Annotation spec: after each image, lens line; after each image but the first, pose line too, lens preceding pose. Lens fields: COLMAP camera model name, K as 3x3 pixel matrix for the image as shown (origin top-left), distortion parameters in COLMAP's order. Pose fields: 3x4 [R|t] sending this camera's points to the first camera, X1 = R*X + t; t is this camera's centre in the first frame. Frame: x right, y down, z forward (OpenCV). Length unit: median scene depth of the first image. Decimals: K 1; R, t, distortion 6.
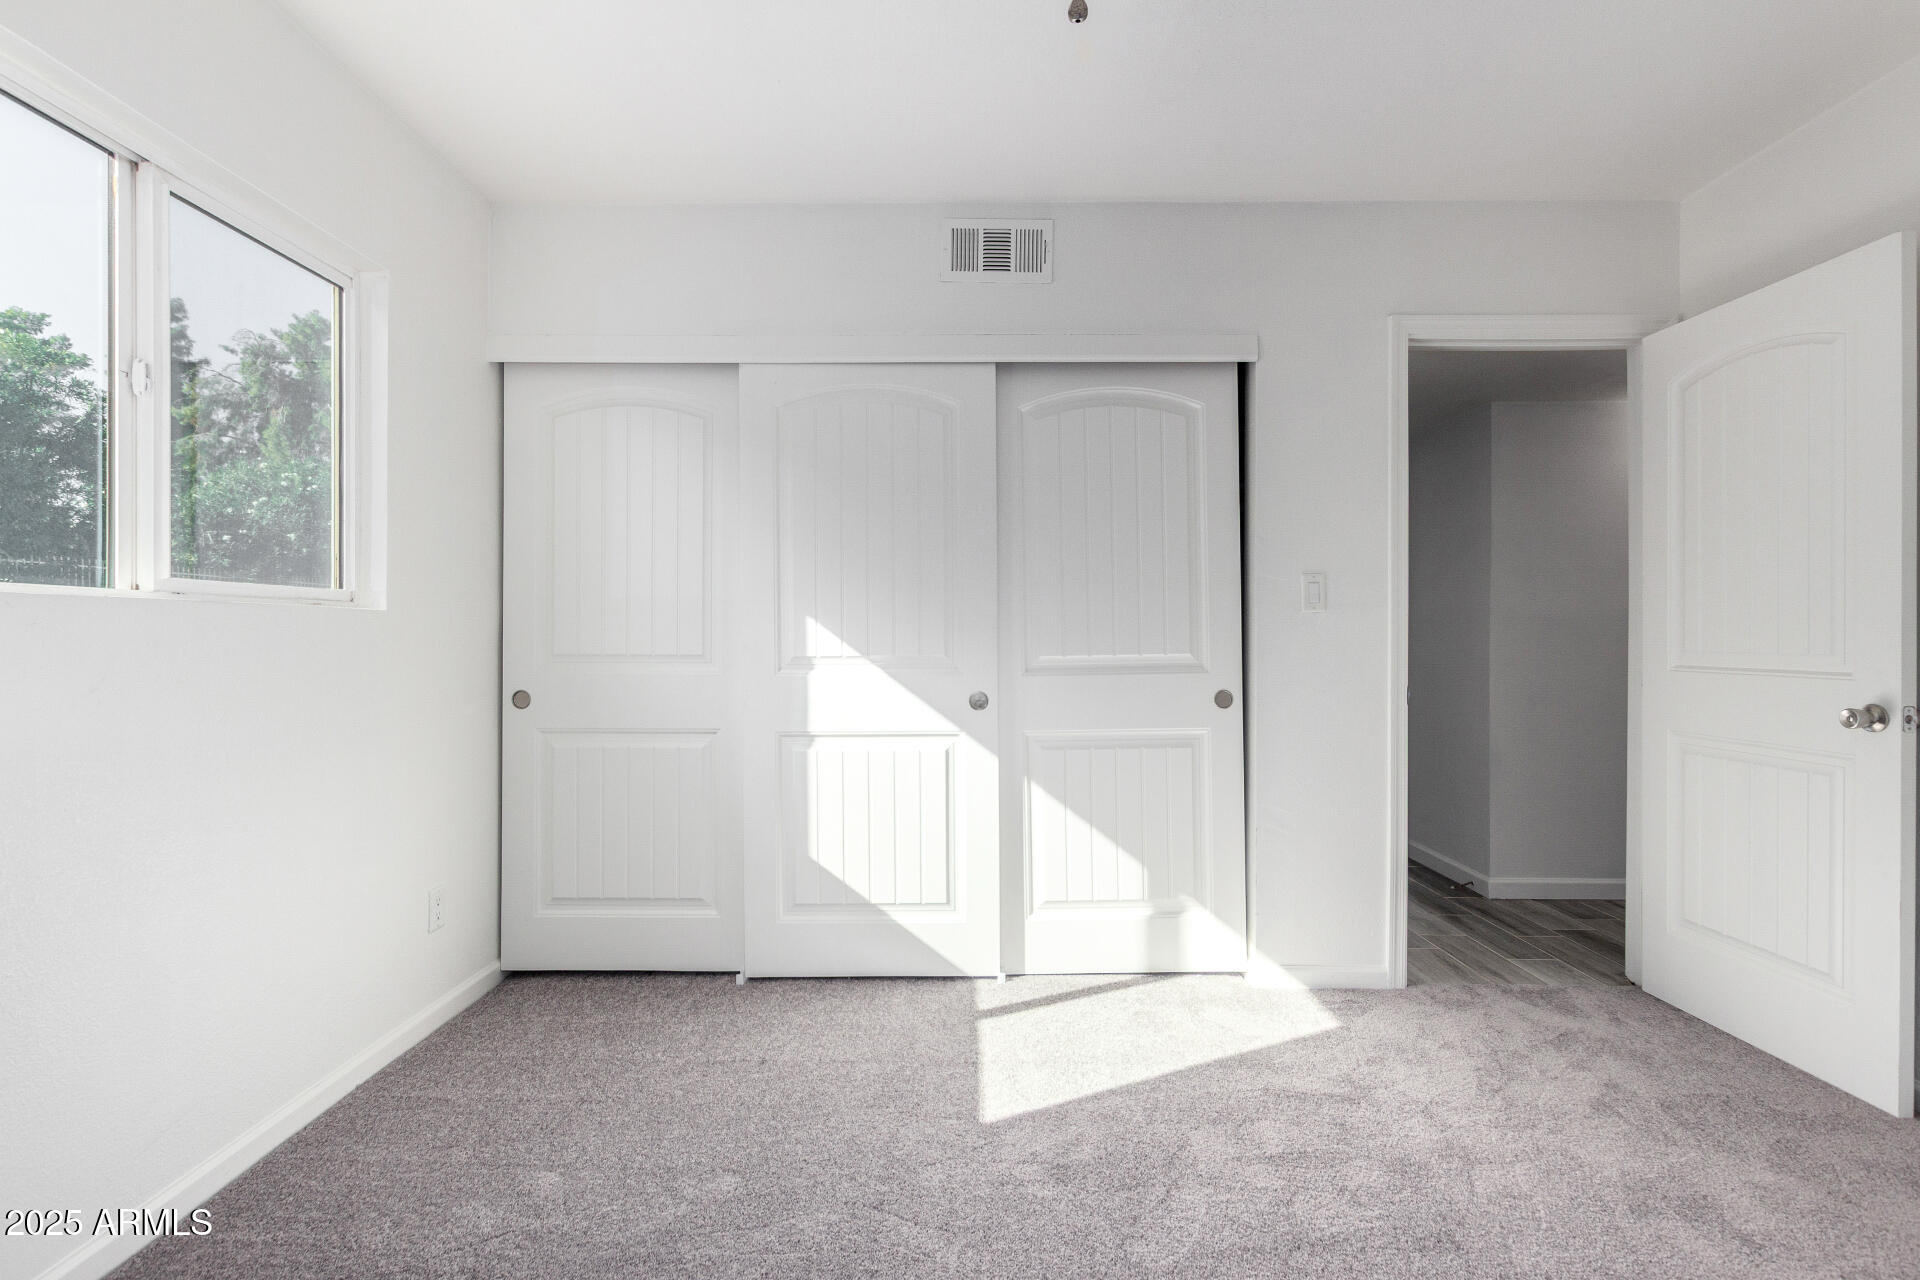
lens RADIAL K [[889.6, 0, 961.9], [0, 889.6, 637.5], [0, 0, 1]] dist [0.014027, -0.007979]
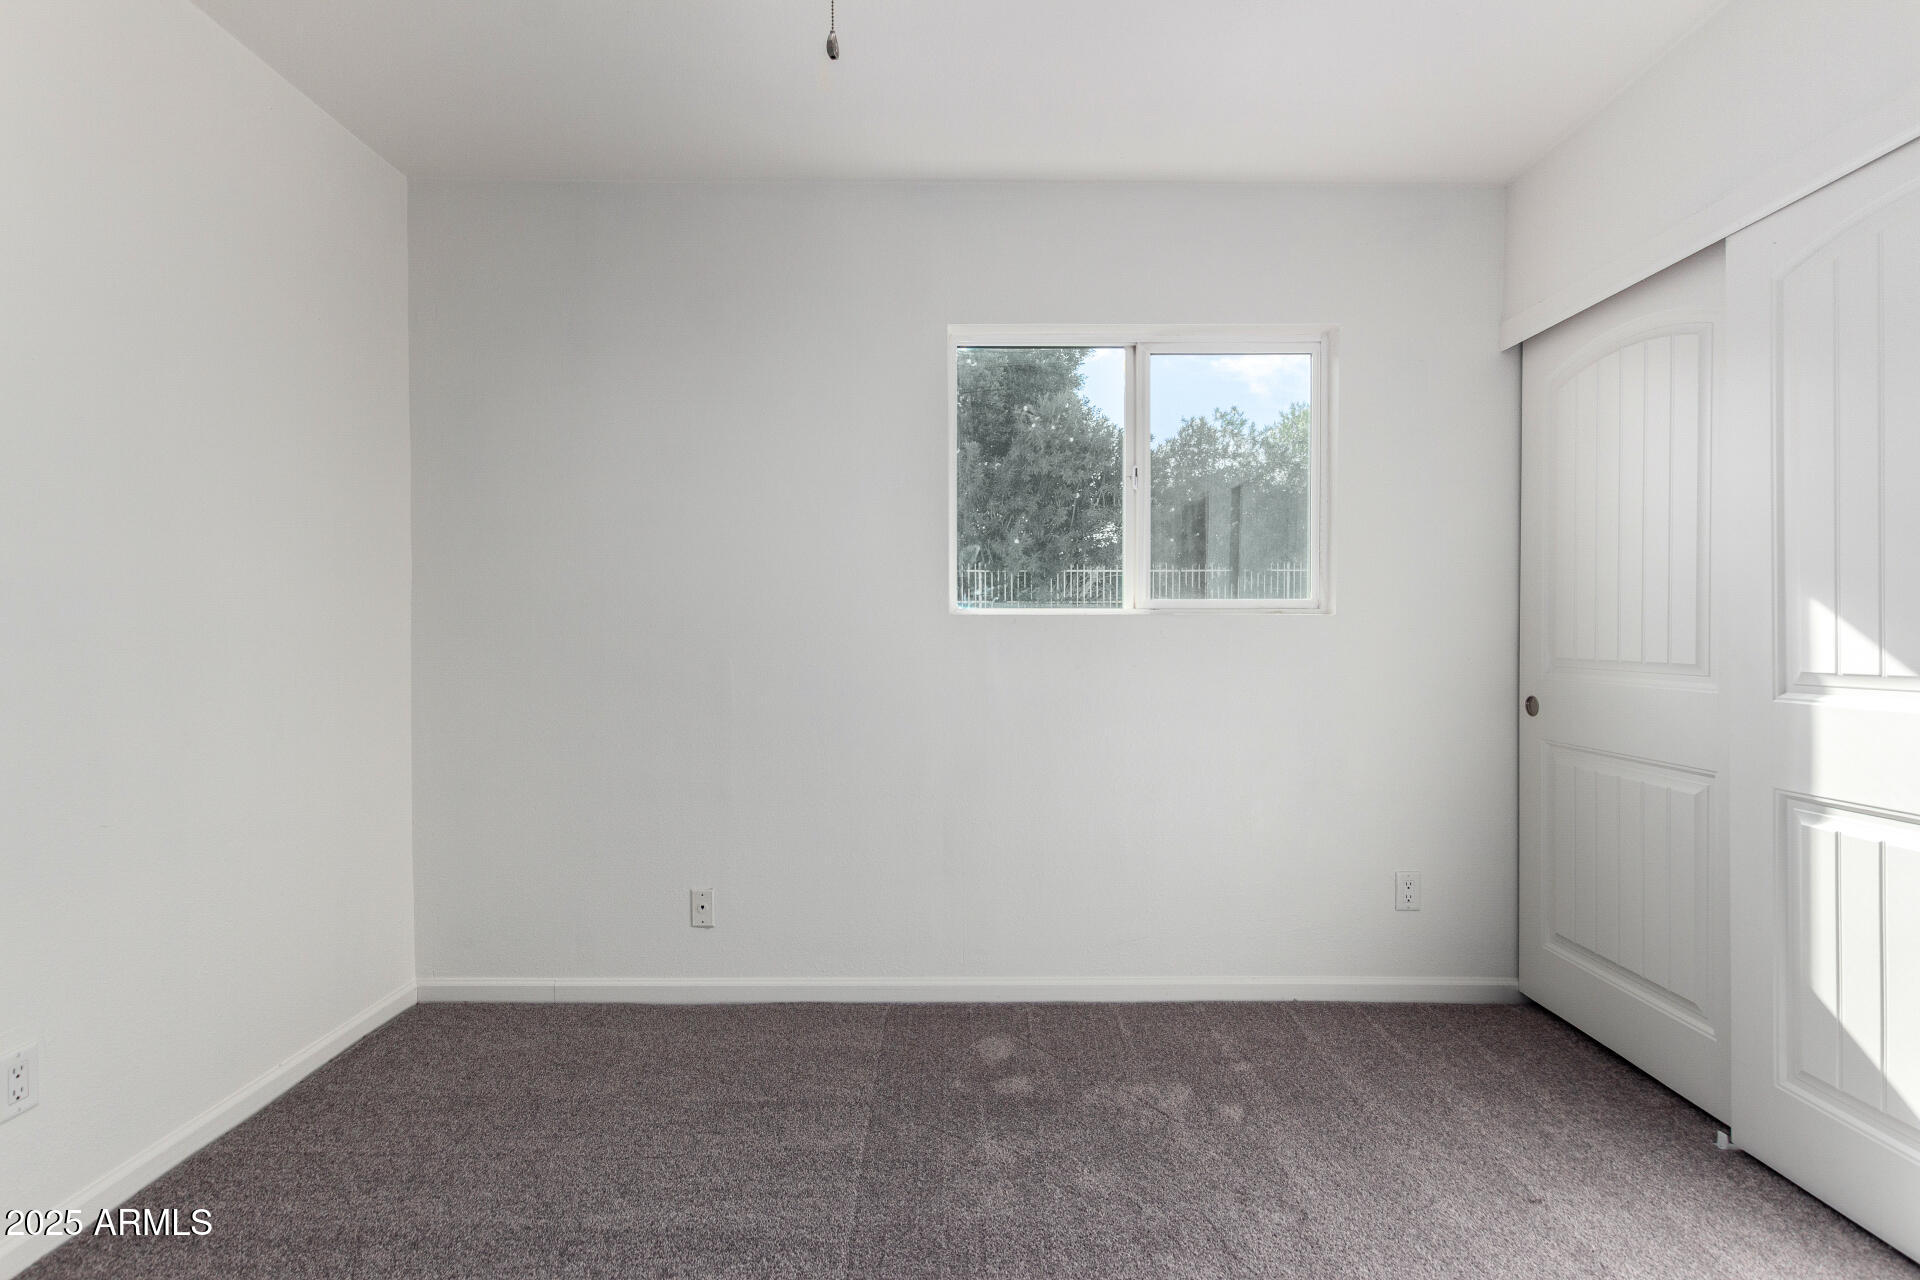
lens RADIAL K [[933.3, 0, 970.4], [0, 933.3, 638.8], [0, 0, 1]] dist [-0.001682, -0.000979]
pose [[0.006207, 0.010557, -0.999925, 0.468696], [-0.000774, 0.999944, 0.010553, -0.008253], [0.999980, 0.000708, 0.006215, 0.426617]]
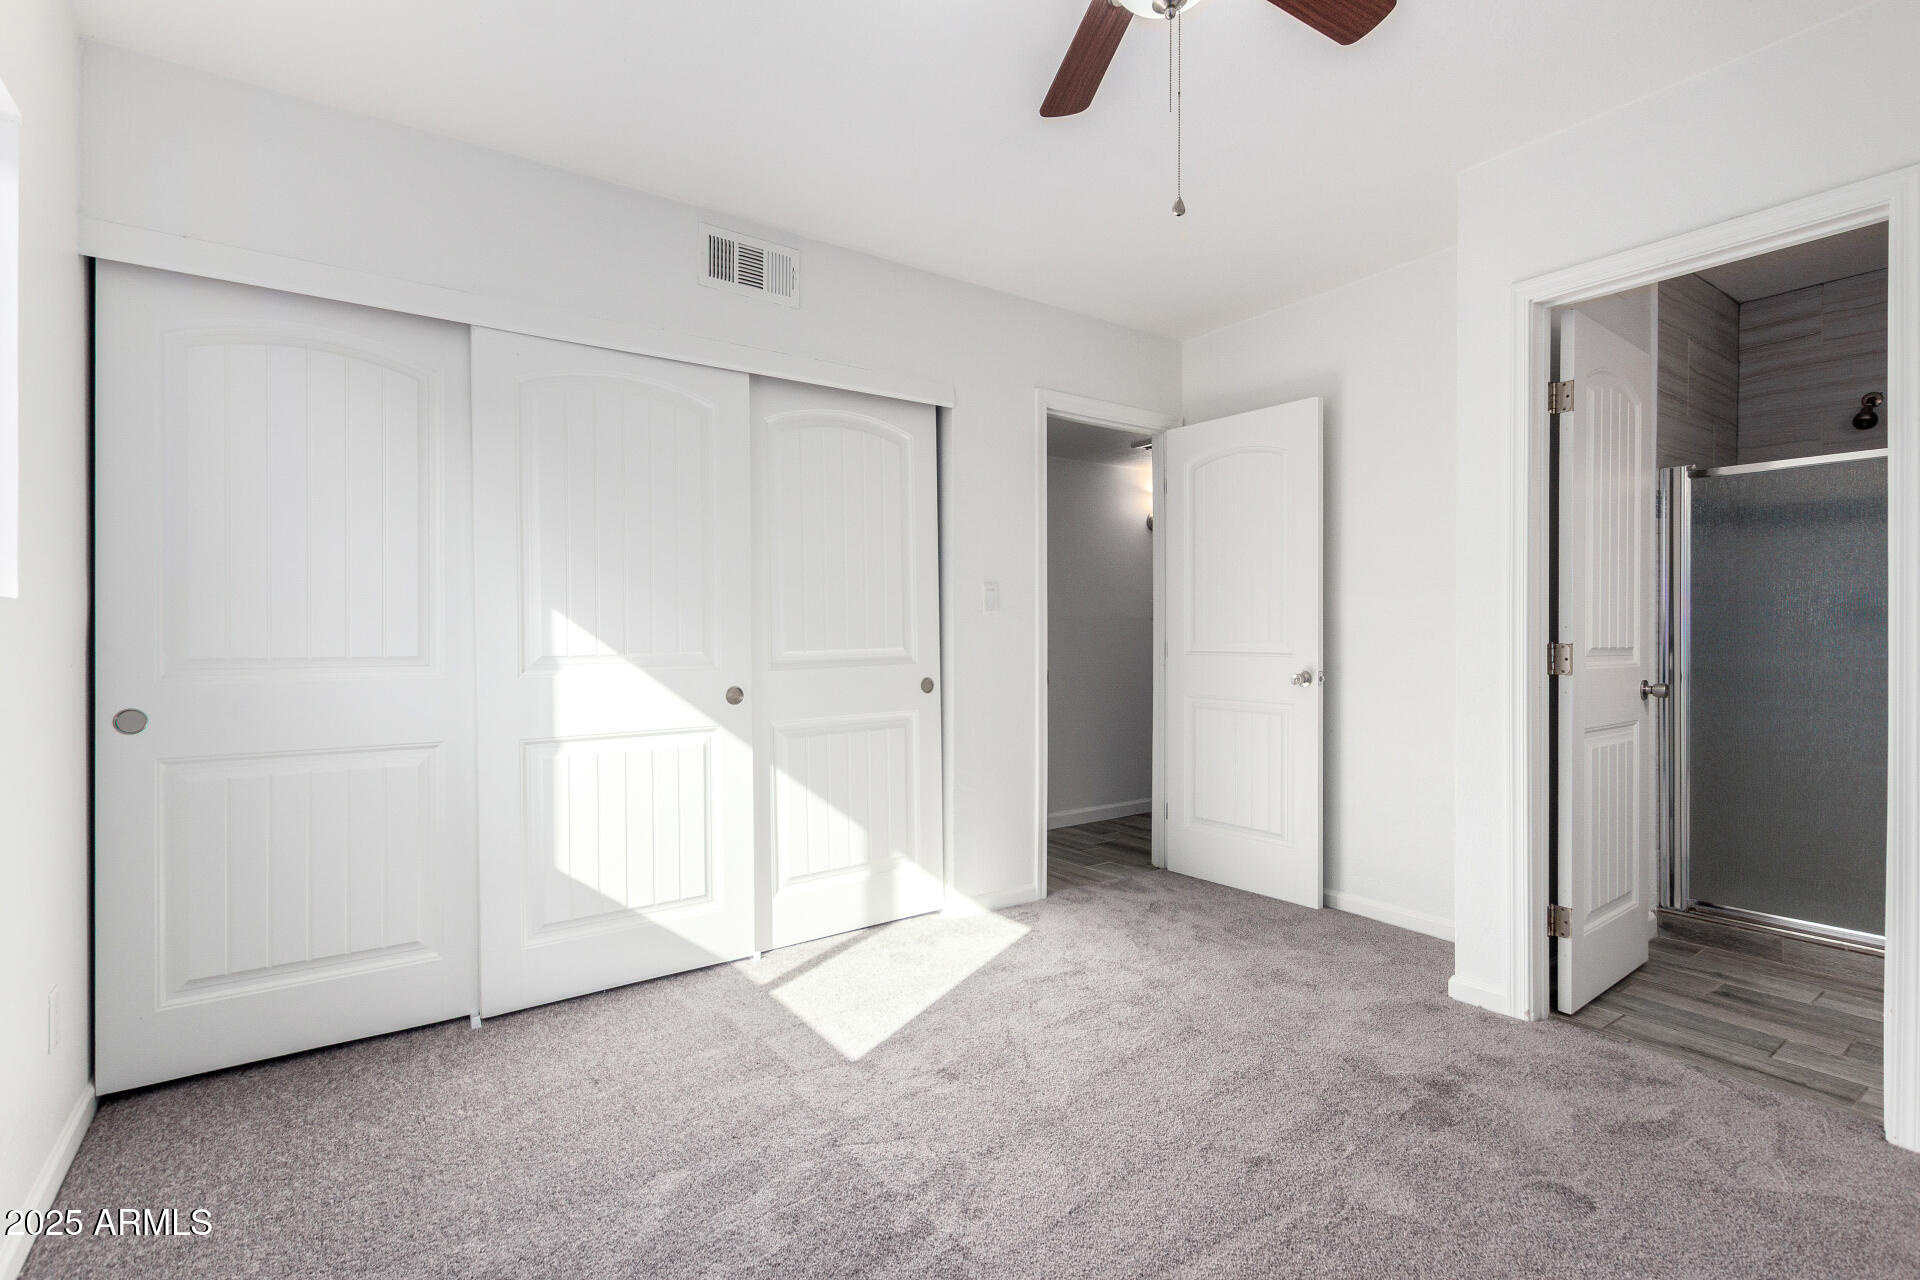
lens RADIAL K [[888.5, 0, 955.0], [0, 888.5, 637.5], [0, 0, 1]] dist [0.007462, -0.000058]
pose [[0.814588, -0.006432, 0.580004, -0.375613], [0.005163, 0.999979, 0.003838, 0.000901], [-0.580016, -0.000132, 0.814605, 0.004133]]
